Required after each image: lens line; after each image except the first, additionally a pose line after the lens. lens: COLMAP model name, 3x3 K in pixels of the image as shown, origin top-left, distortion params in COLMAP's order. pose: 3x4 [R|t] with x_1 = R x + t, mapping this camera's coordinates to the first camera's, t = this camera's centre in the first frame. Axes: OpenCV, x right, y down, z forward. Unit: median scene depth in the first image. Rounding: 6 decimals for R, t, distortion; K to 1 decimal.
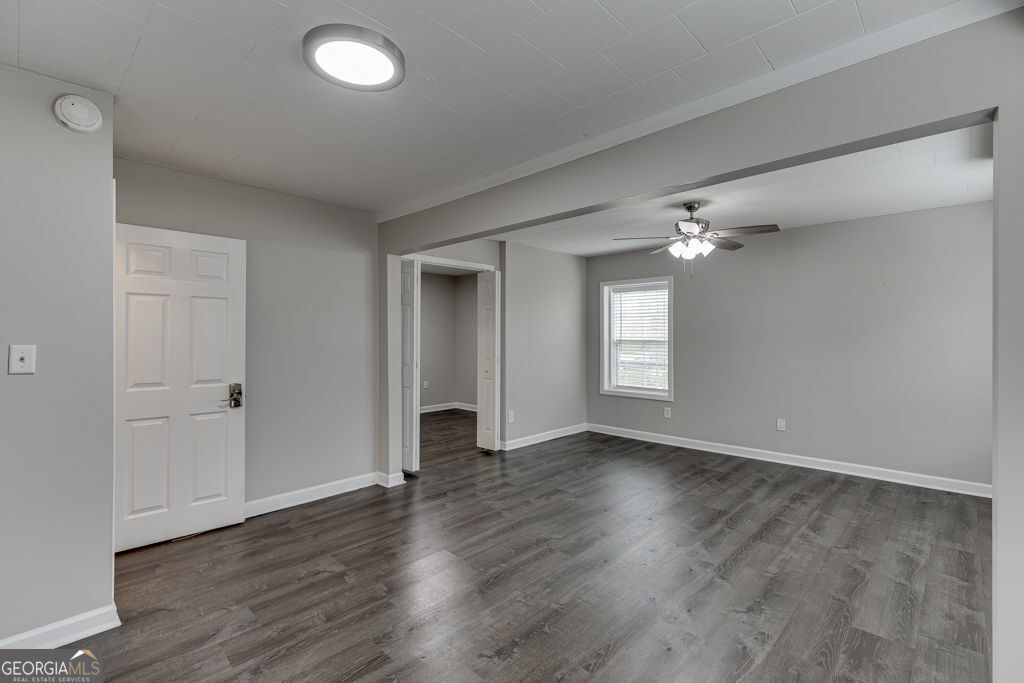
lens RADIAL K [[457.4, 0, 521.5], [0, 457.4, 336.9], [0, 0, 1]] dist [-0.000831, -0.000131]
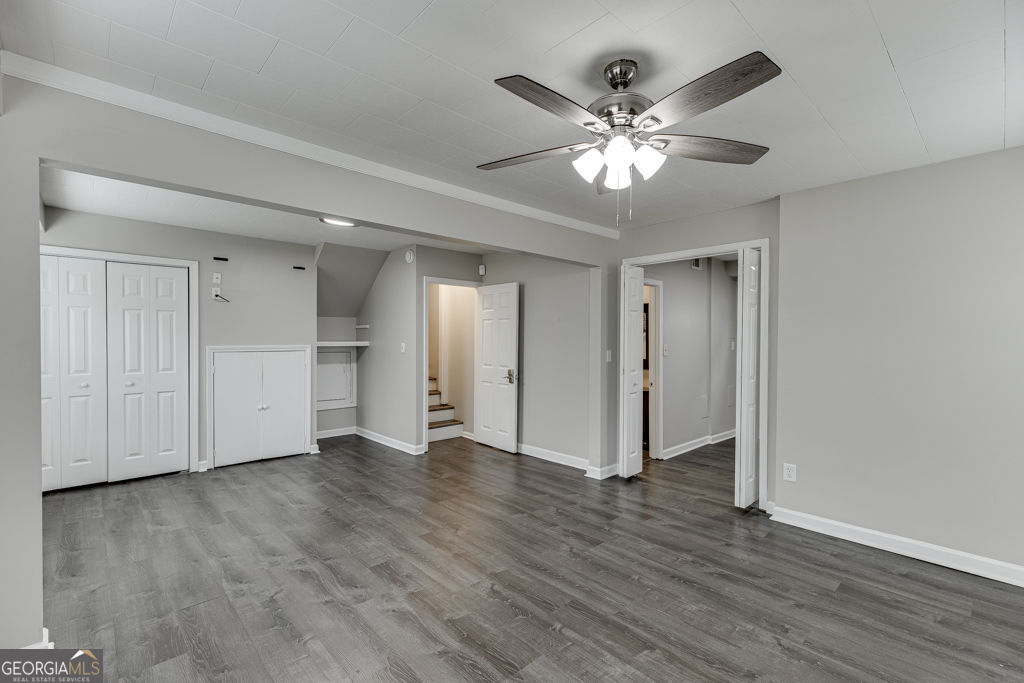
lens RADIAL K [[457.4, 0, 521.5], [0, 457.4, 336.9], [0, 0, 1]] dist [-0.000831, -0.000131]
pose [[-0.040661, -0.005489, -0.999158, 1.031295], [-0.010353, 0.999934, -0.005072, -0.007445], [0.999119, 0.010138, -0.040715, 1.083957]]
